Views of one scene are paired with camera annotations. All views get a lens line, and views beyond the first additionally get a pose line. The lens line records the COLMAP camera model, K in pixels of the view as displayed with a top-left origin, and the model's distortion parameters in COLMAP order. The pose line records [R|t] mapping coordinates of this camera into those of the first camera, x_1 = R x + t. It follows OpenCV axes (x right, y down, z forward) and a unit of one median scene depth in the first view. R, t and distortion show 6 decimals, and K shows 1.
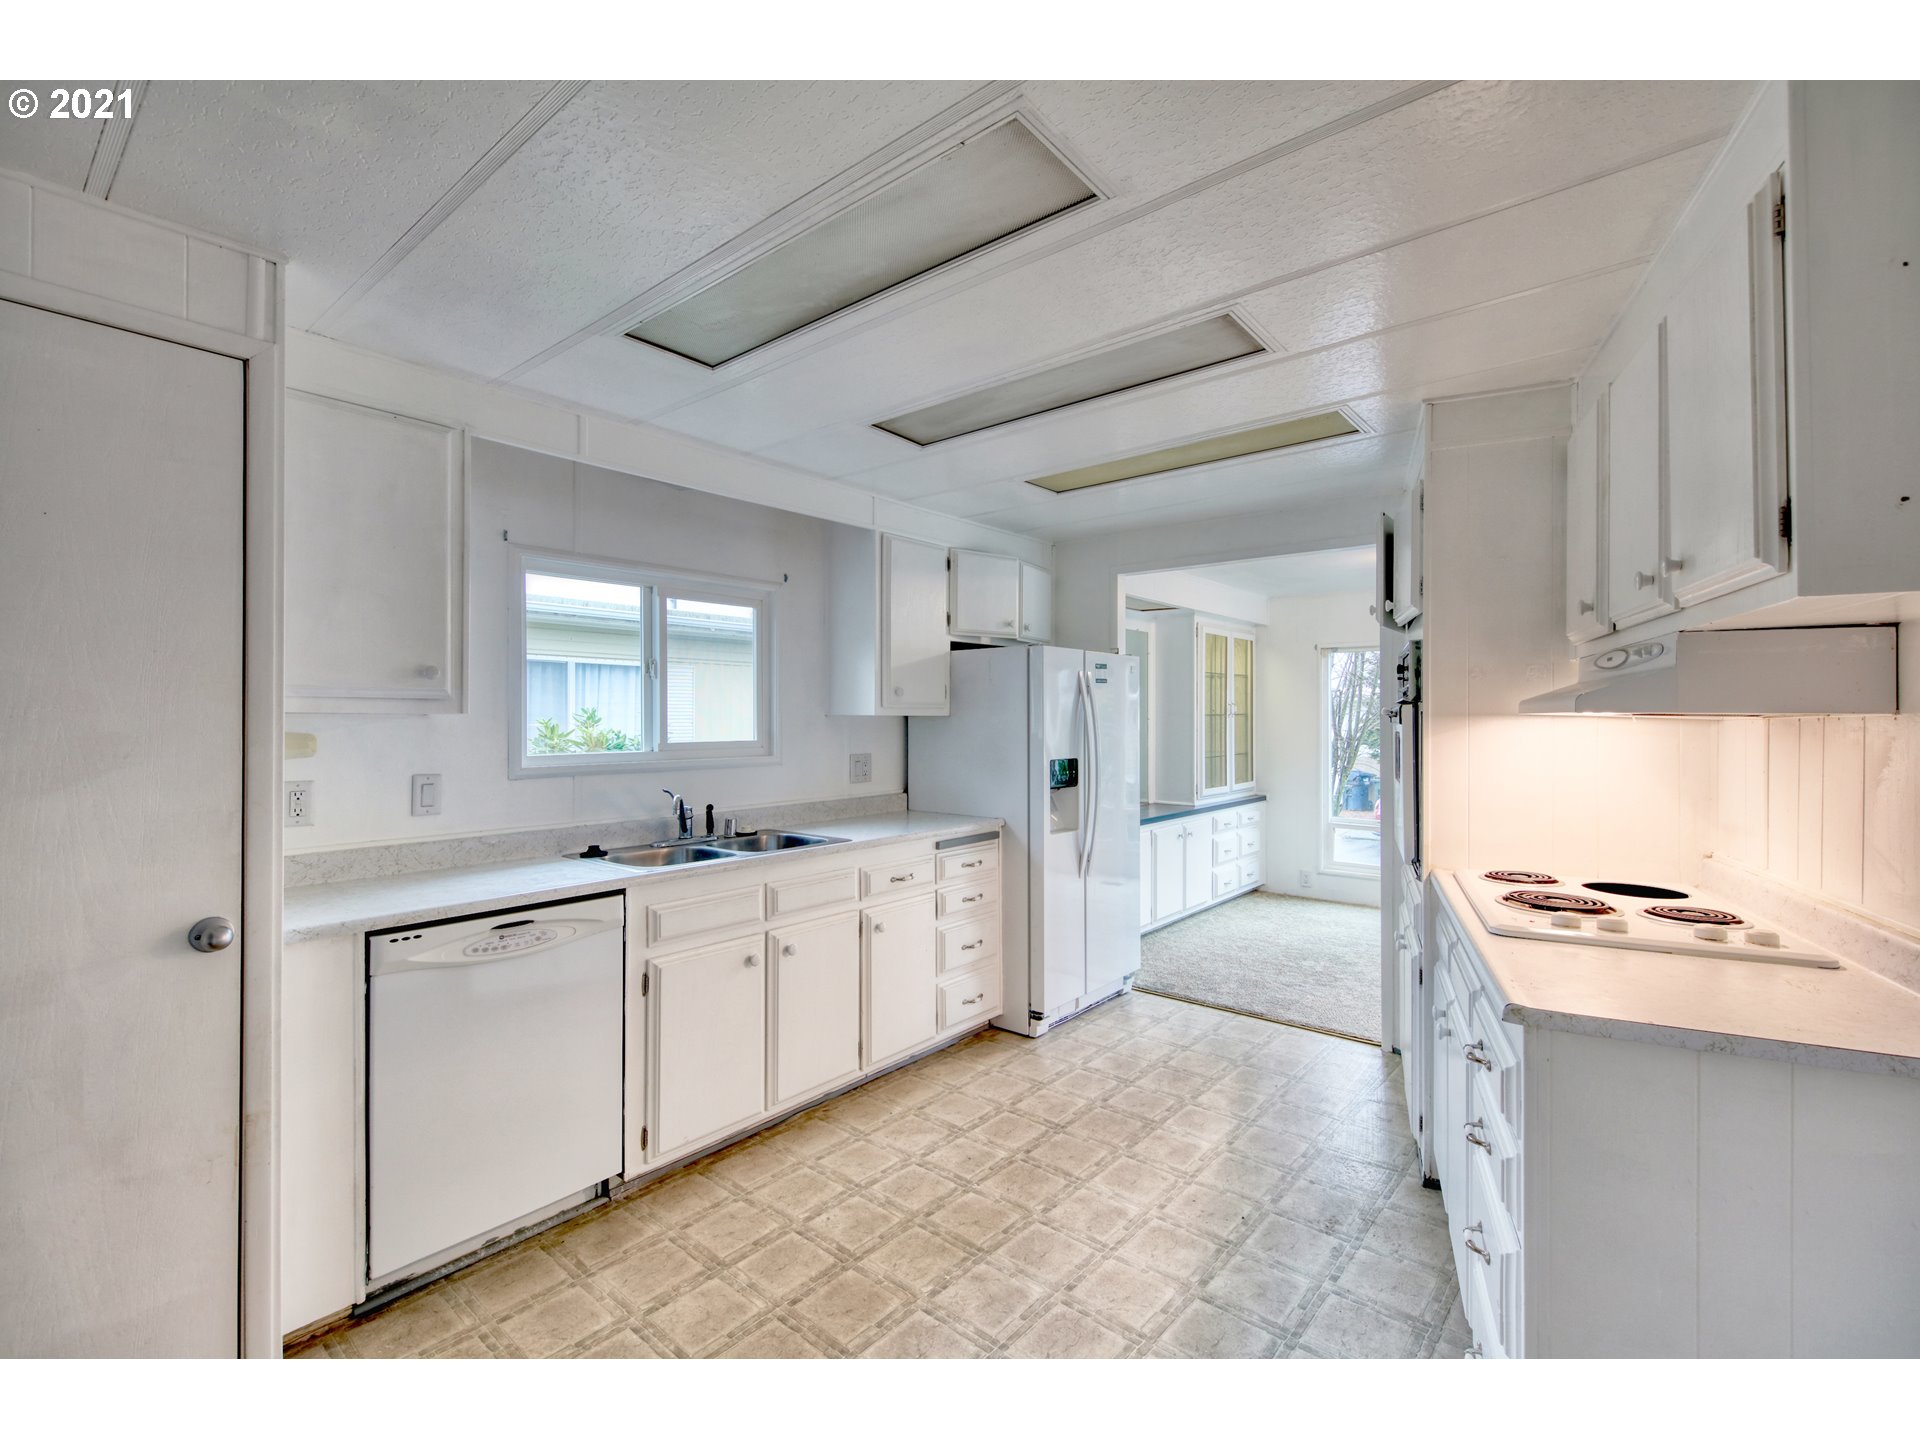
lens RADIAL K [[853.2, 0, 963.9], [0, 853.2, 713.5], [0, 0, 1]] dist [0.016983, -0.007812]
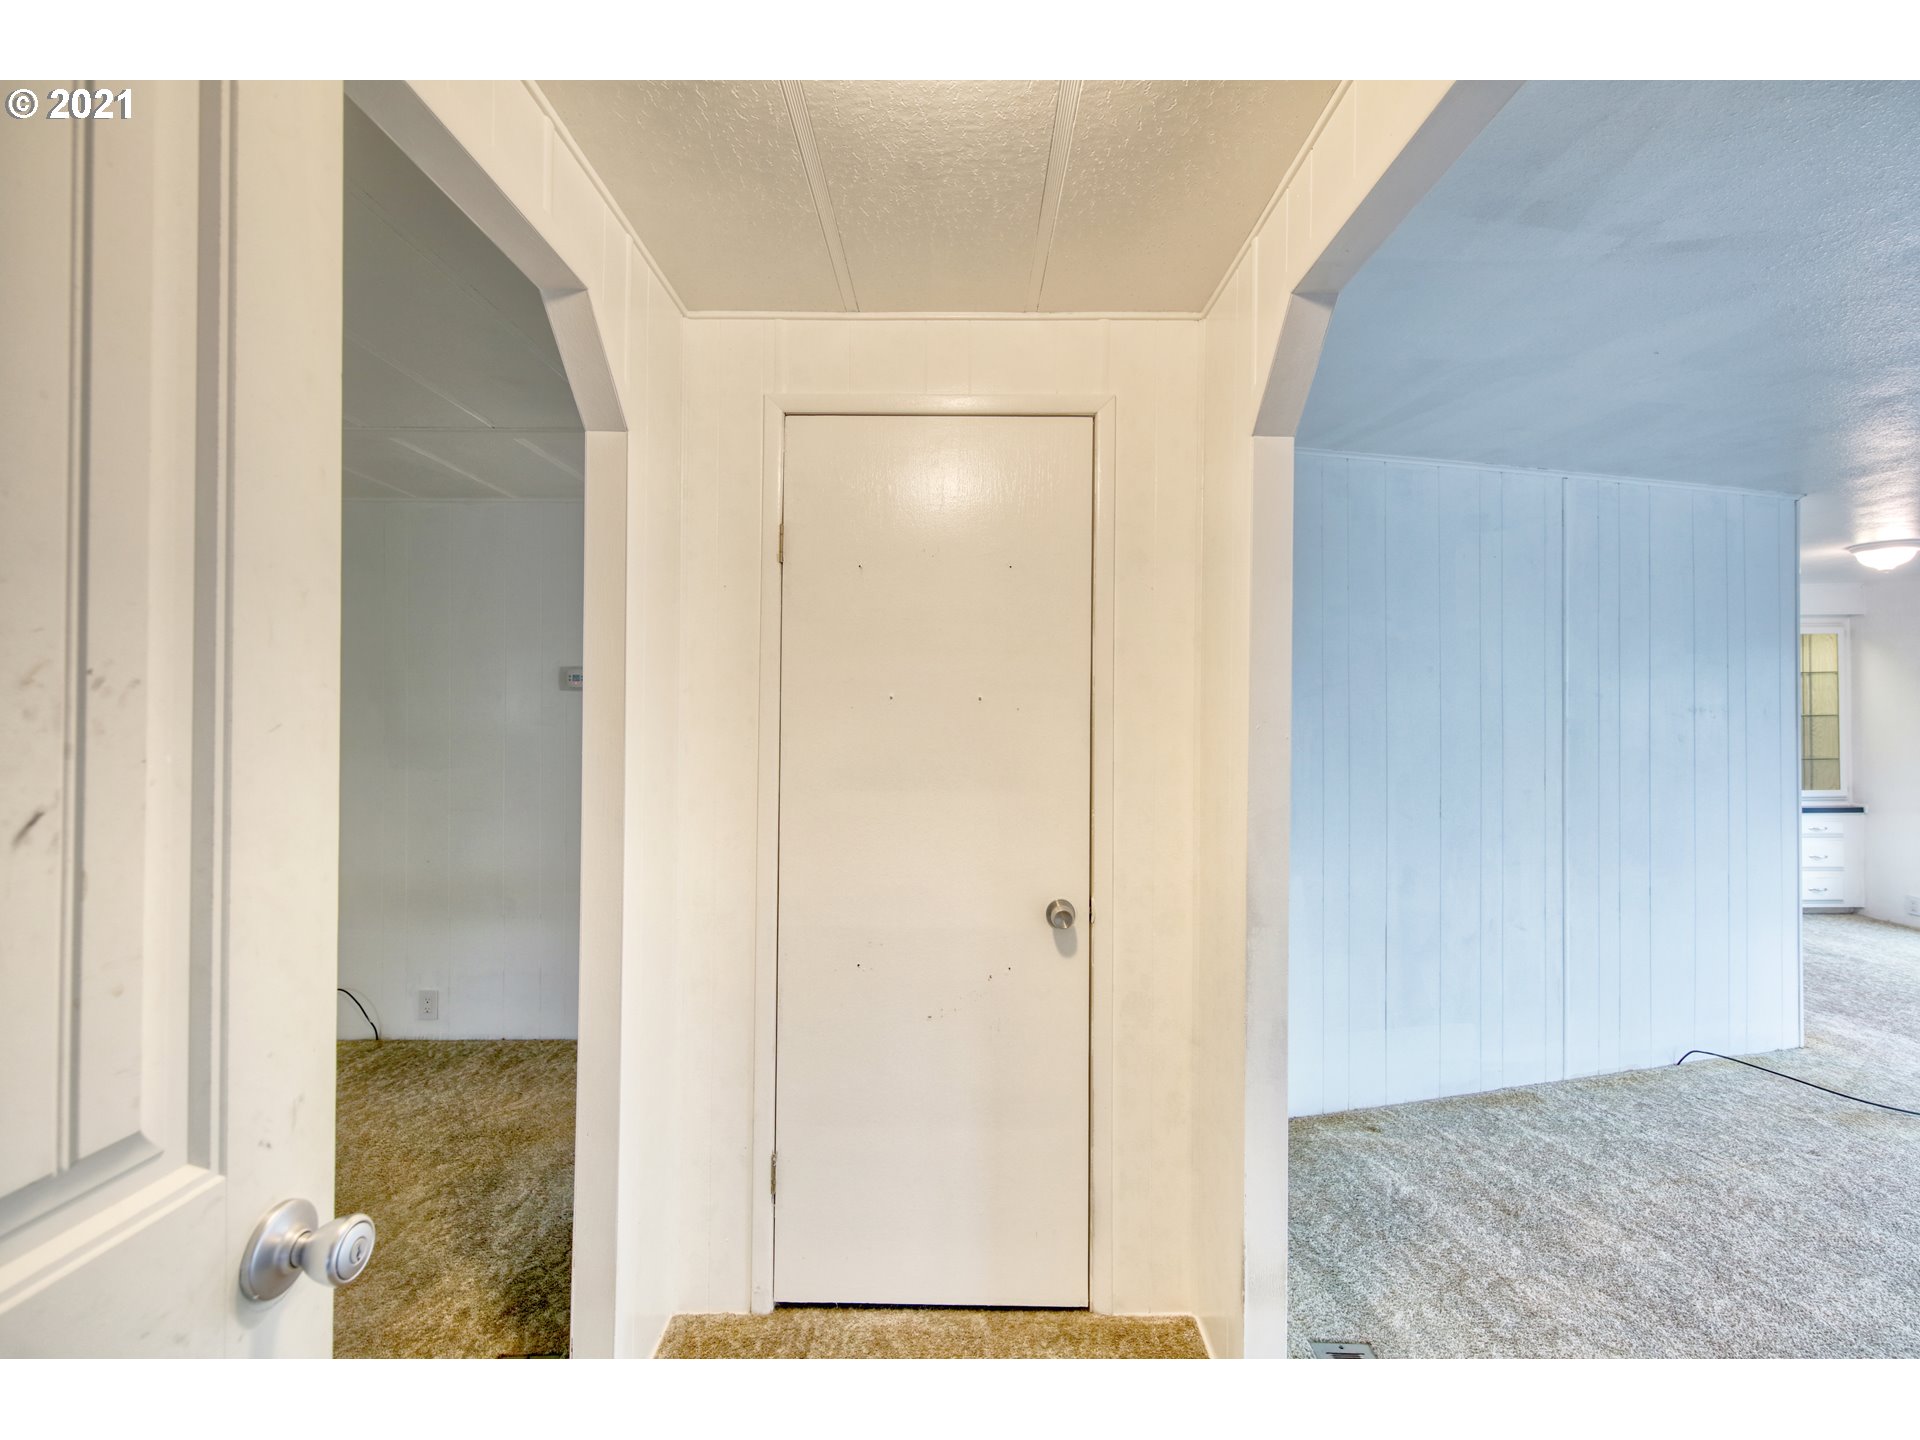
lens RADIAL K [[858.4, 0, 963.4], [0, 858.4, 713.1], [0, 0, 1]] dist [0.014547, -0.004279]
pose [[0.636624, -0.006371, -0.771148, 0.881902], [0.006151, 0.999976, -0.003183, -0.008414], [0.771150, -0.002717, 0.636648, -0.556454]]
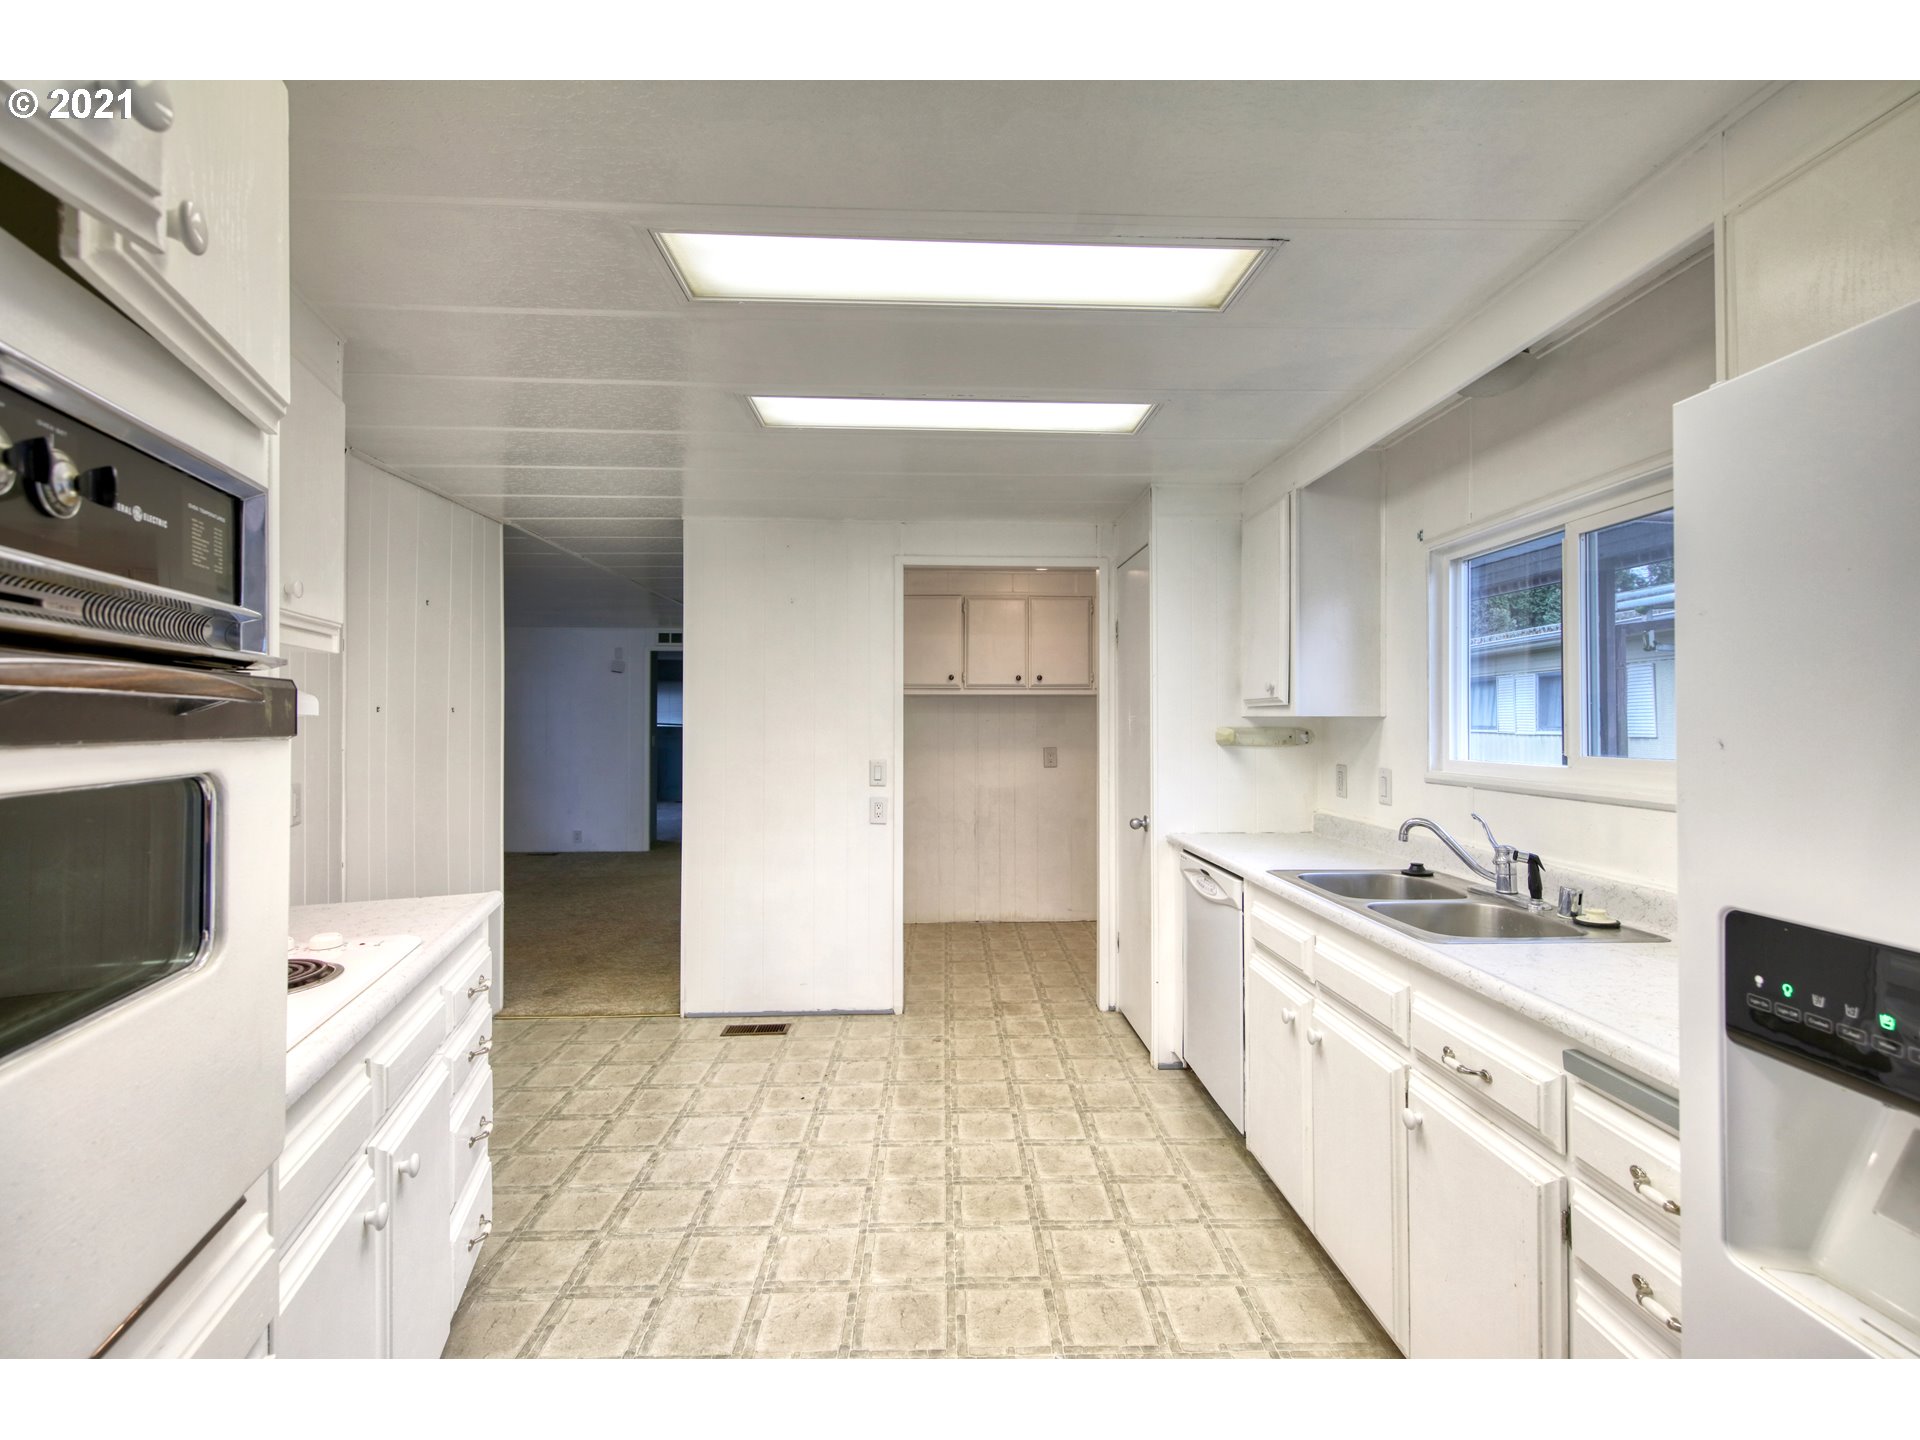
lens RADIAL K [[853.2, 0, 963.9], [0, 853.2, 713.5], [0, 0, 1]] dist [0.016983, -0.007812]
pose [[-0.741256, -0.004127, -0.671210, 0.417505], [0.005548, 0.999909, -0.012275, 0.006289], [0.671200, -0.012823, -0.741165, 1.097940]]
